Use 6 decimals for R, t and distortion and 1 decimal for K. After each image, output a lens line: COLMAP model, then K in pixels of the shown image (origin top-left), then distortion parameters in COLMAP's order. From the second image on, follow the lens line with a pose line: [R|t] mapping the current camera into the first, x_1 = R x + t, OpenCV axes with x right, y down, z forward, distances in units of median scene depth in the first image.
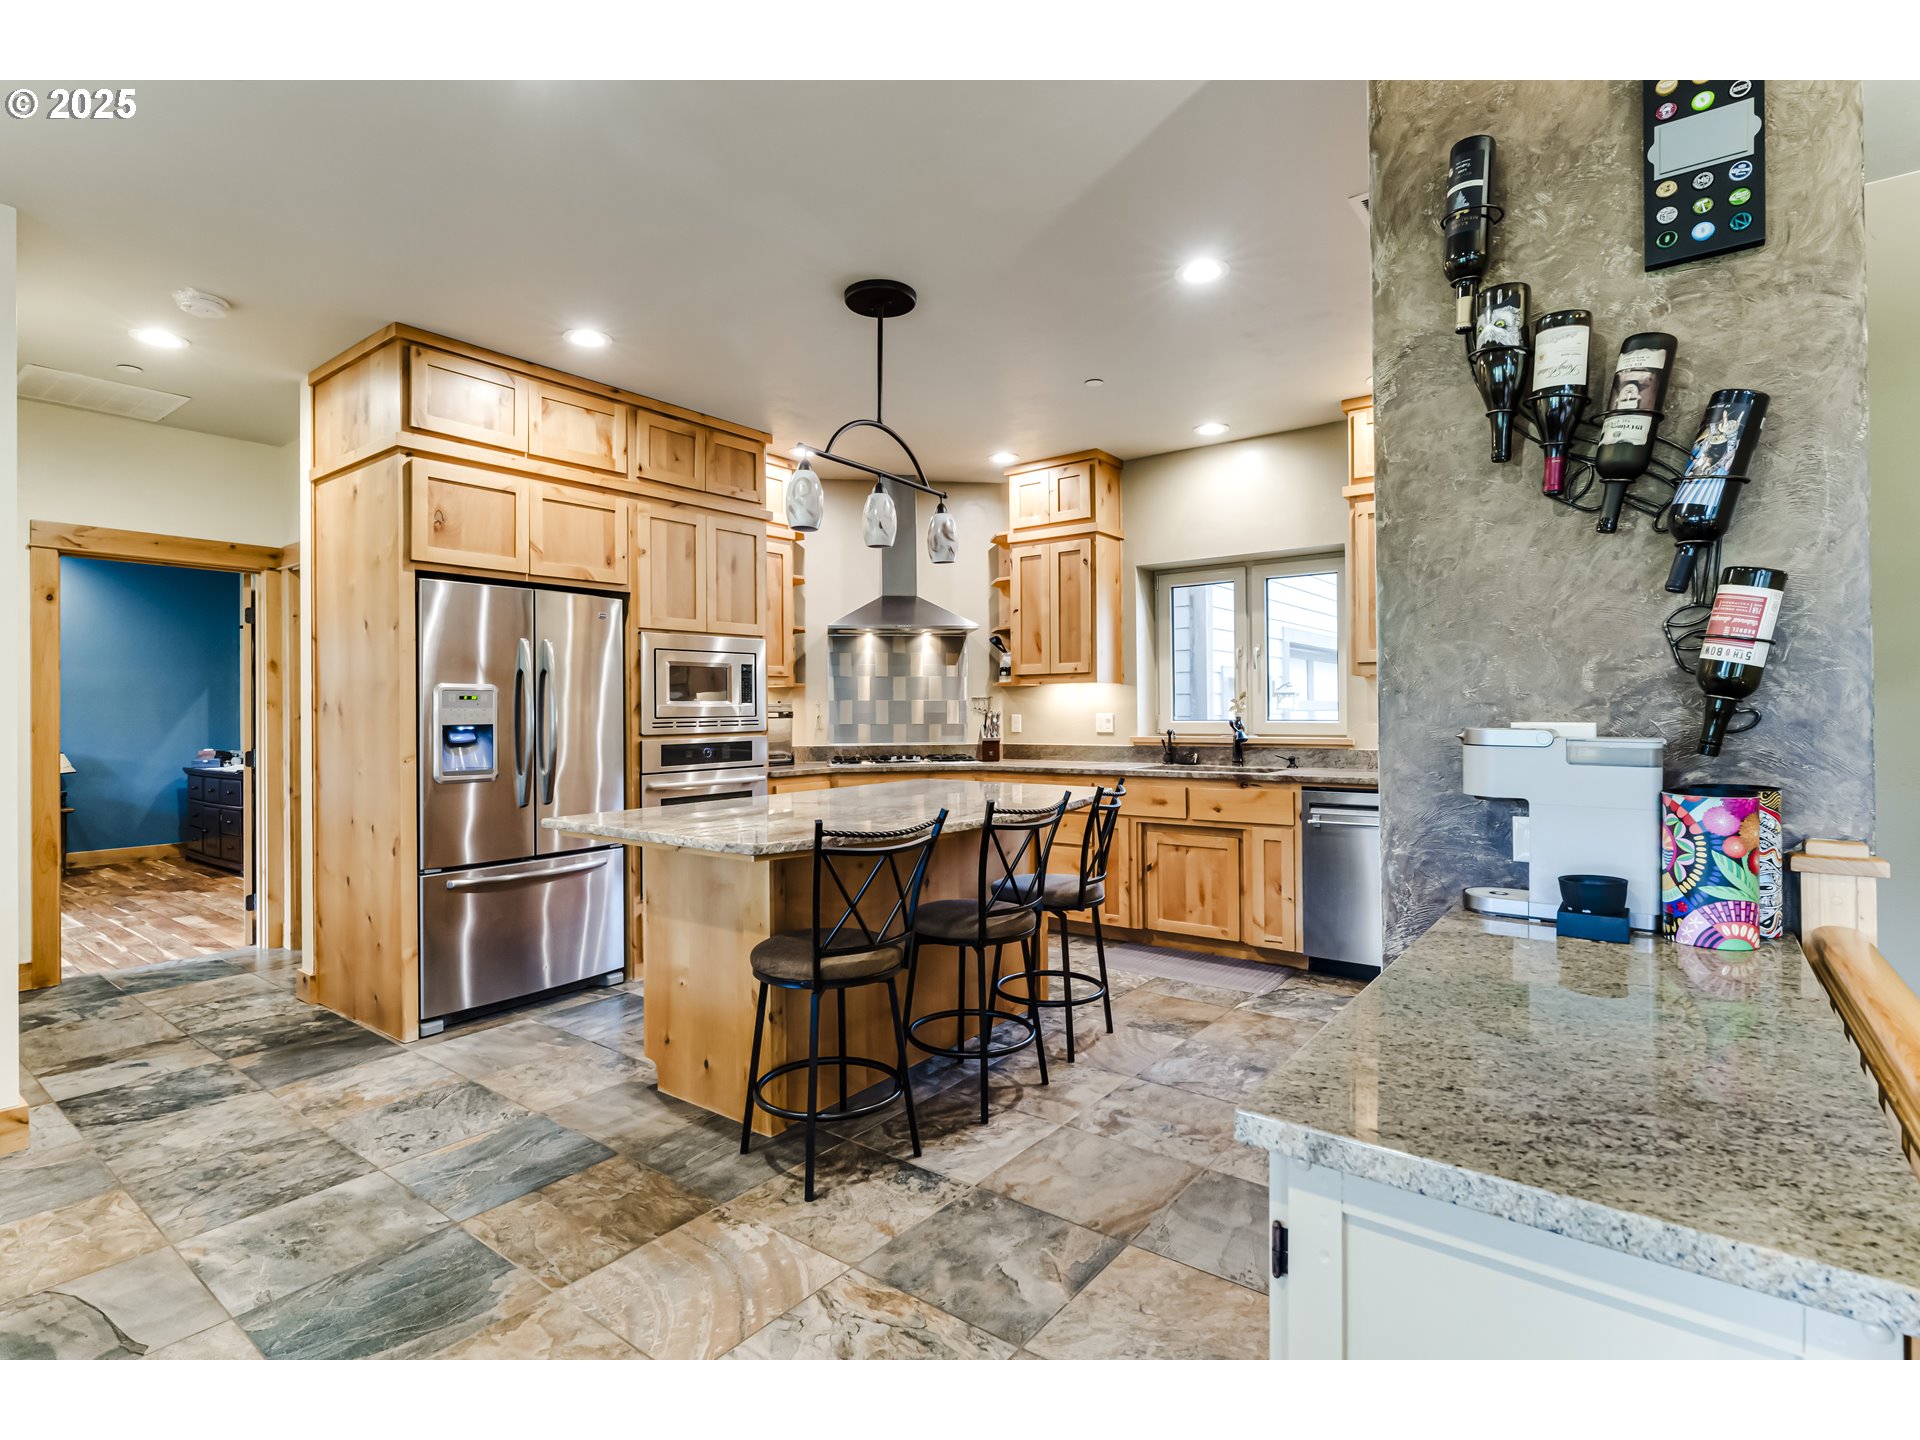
lens RADIAL K [[945.9, 0, 958.8], [0, 945.9, 714.0], [0, 0, 1]] dist [0.004899, 0.000824]
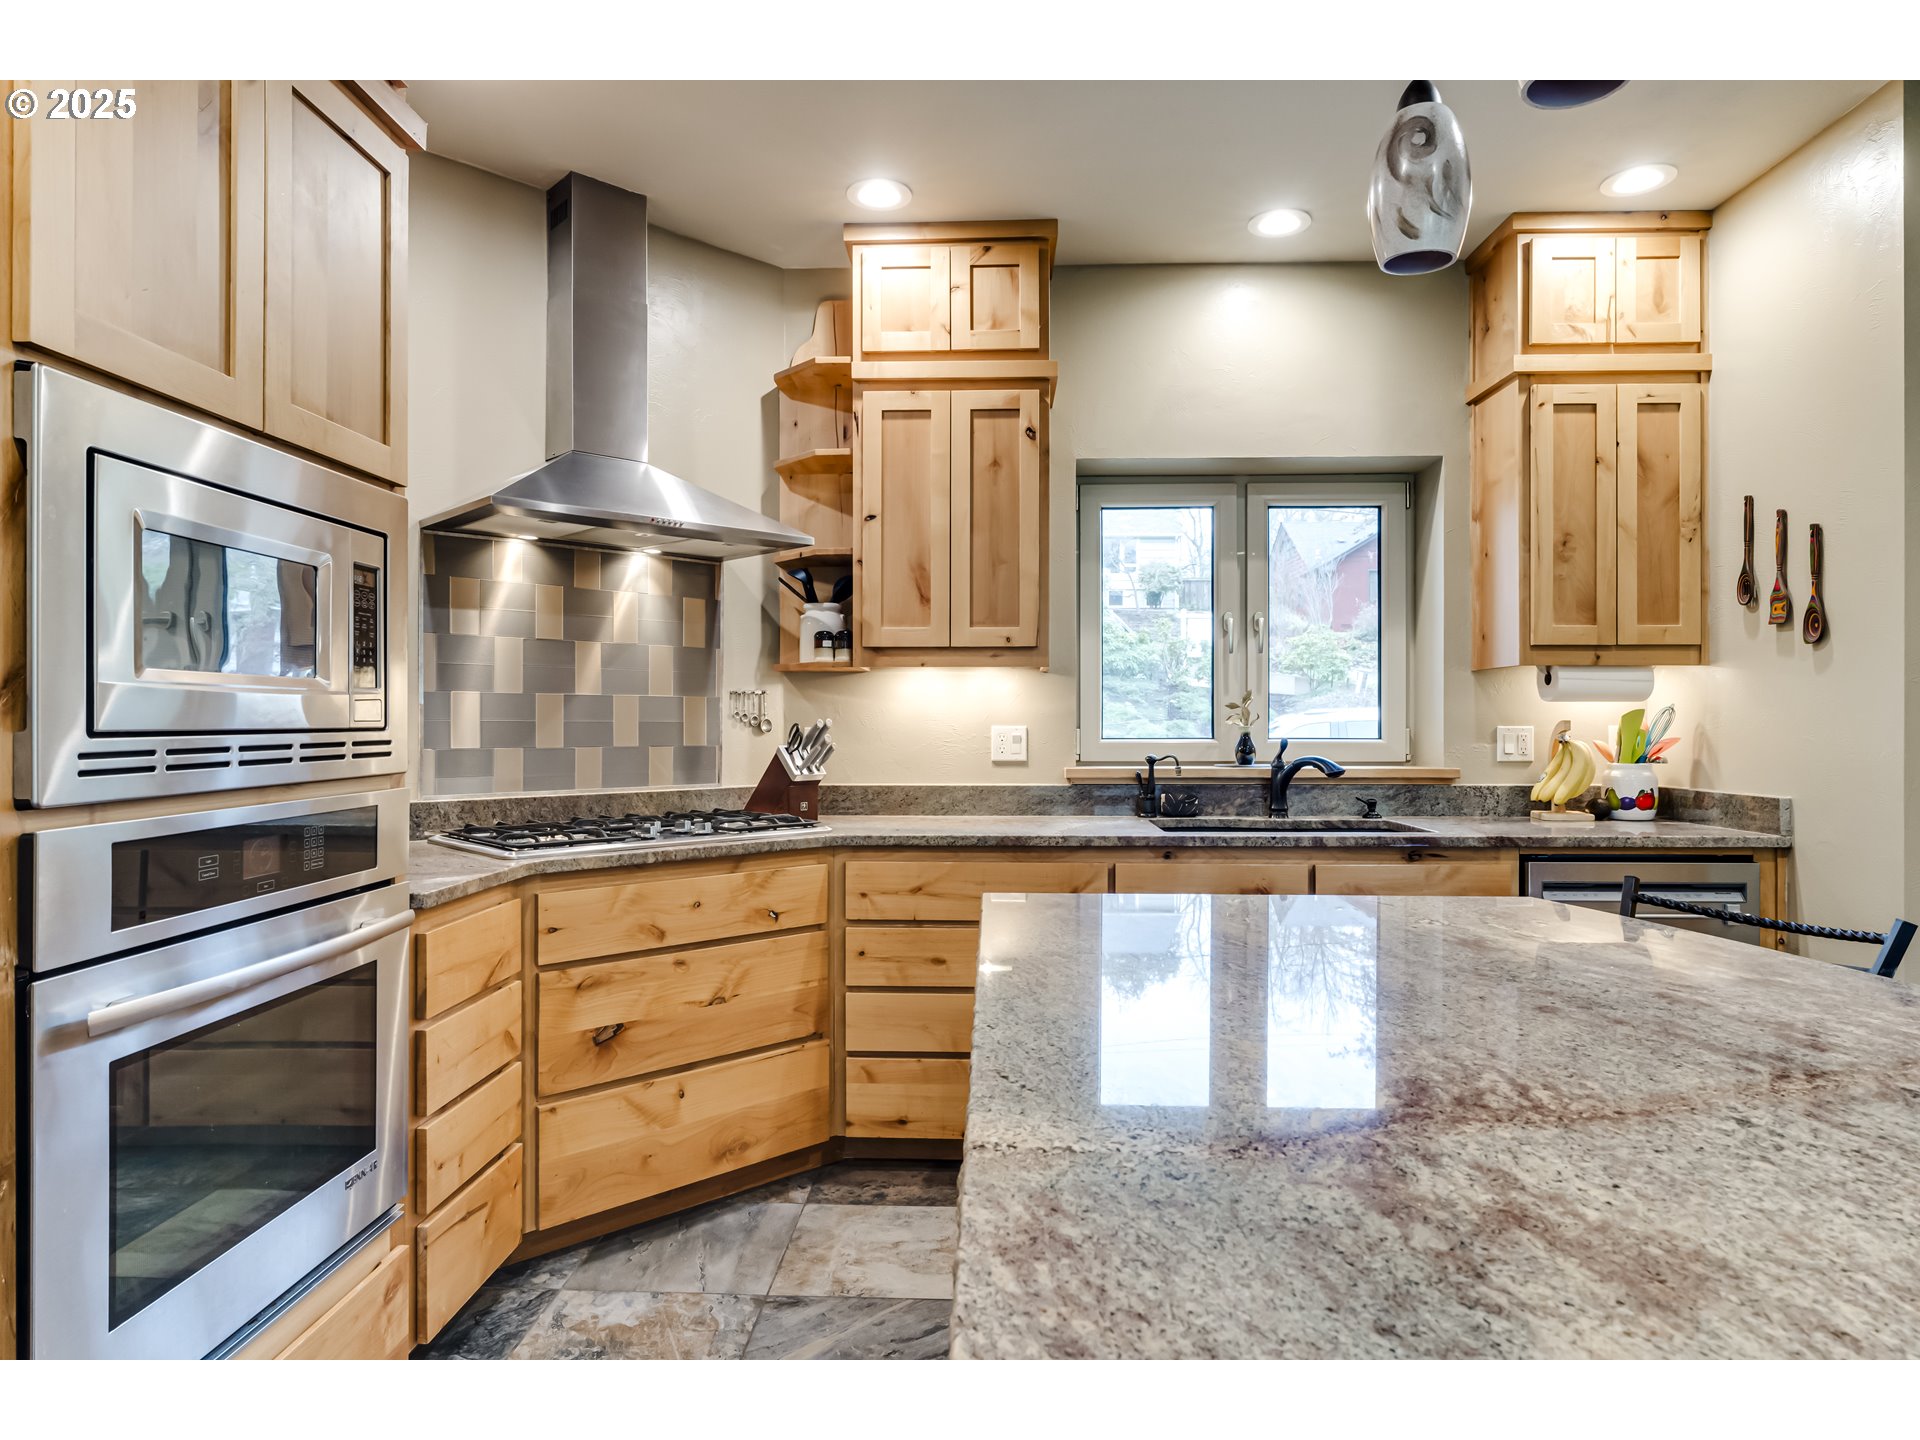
lens RADIAL K [[1116.6, 0, 961.8], [0, 1116.6, 720.5], [0, 0, 1]] dist [0.010176, 0.000695]
pose [[0.815667, 0.007924, 0.578467, -0.247002], [-0.003464, 0.999955, -0.008814, 0.002235], [-0.578511, 0.005185, 0.815658, 0.514845]]
